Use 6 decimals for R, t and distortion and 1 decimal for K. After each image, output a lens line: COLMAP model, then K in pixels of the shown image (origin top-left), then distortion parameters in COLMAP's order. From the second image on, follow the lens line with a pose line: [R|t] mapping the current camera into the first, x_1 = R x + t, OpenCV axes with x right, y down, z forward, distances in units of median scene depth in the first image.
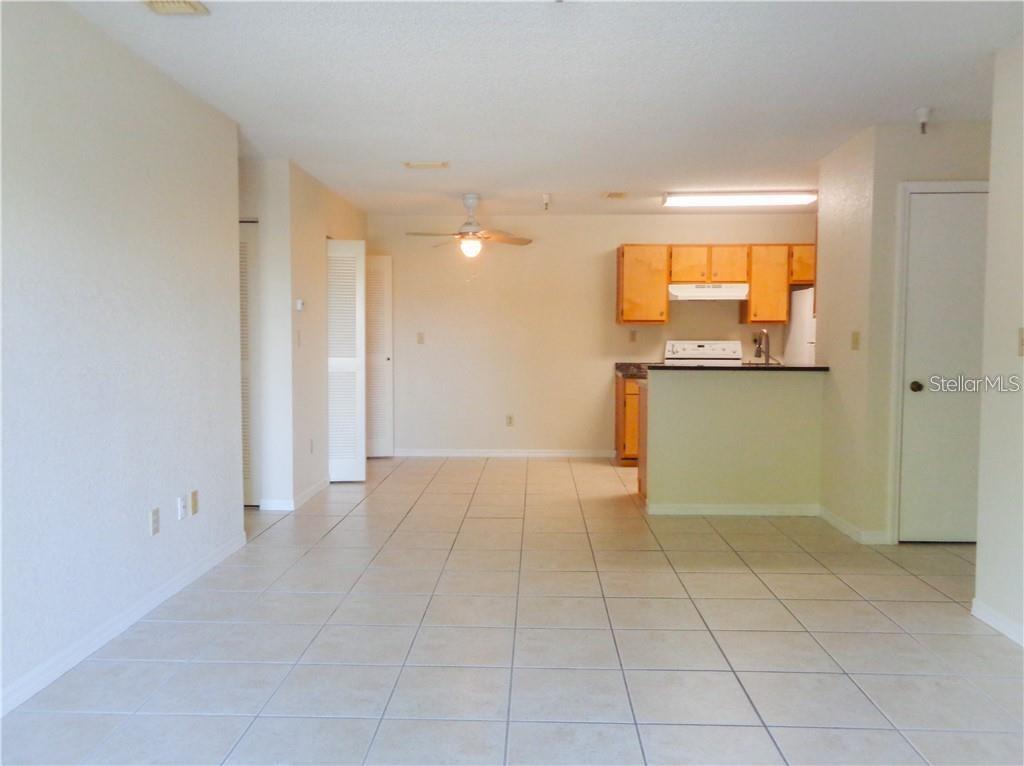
lens RADIAL K [[785.3, 0, 509.7], [0, 785.3, 384.0], [0, 0, 1]] dist [0.004619, 0.008023]
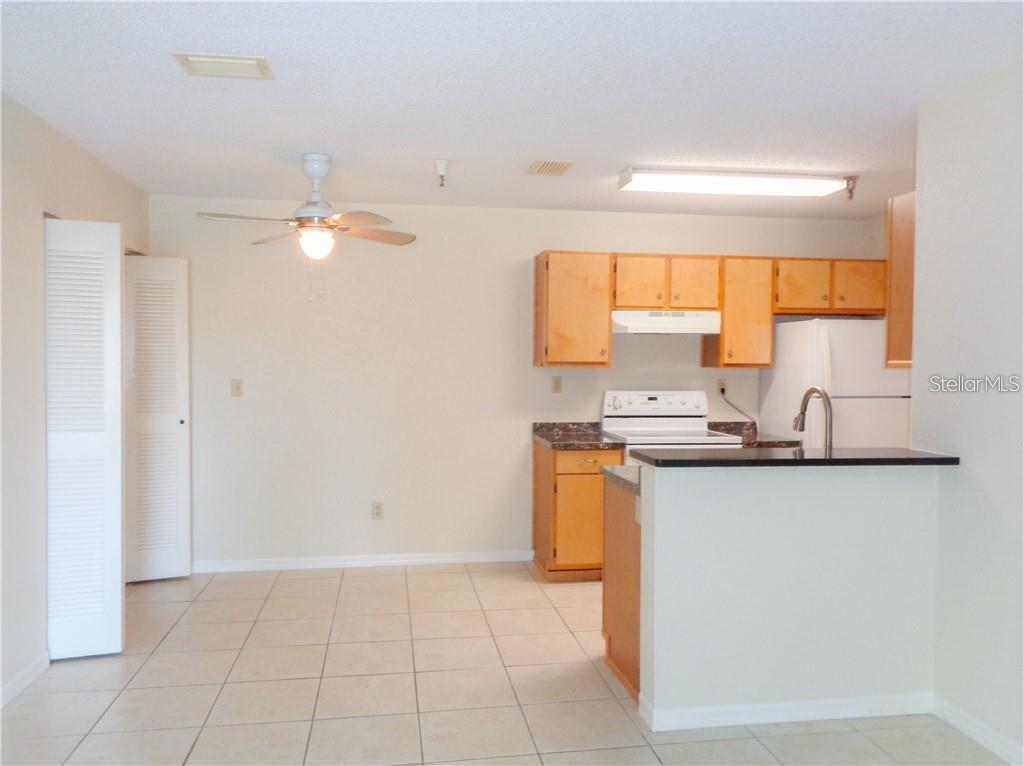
lens RADIAL K [[785.3, 0, 509.7], [0, 785.3, 384.0], [0, 0, 1]] dist [0.004619, 0.008023]
pose [[0.982165, -0.001168, 0.188018, -0.015516], [0.007337, 0.999457, -0.032116, -0.040915], [-0.187879, 0.032923, 0.981640, 0.344252]]
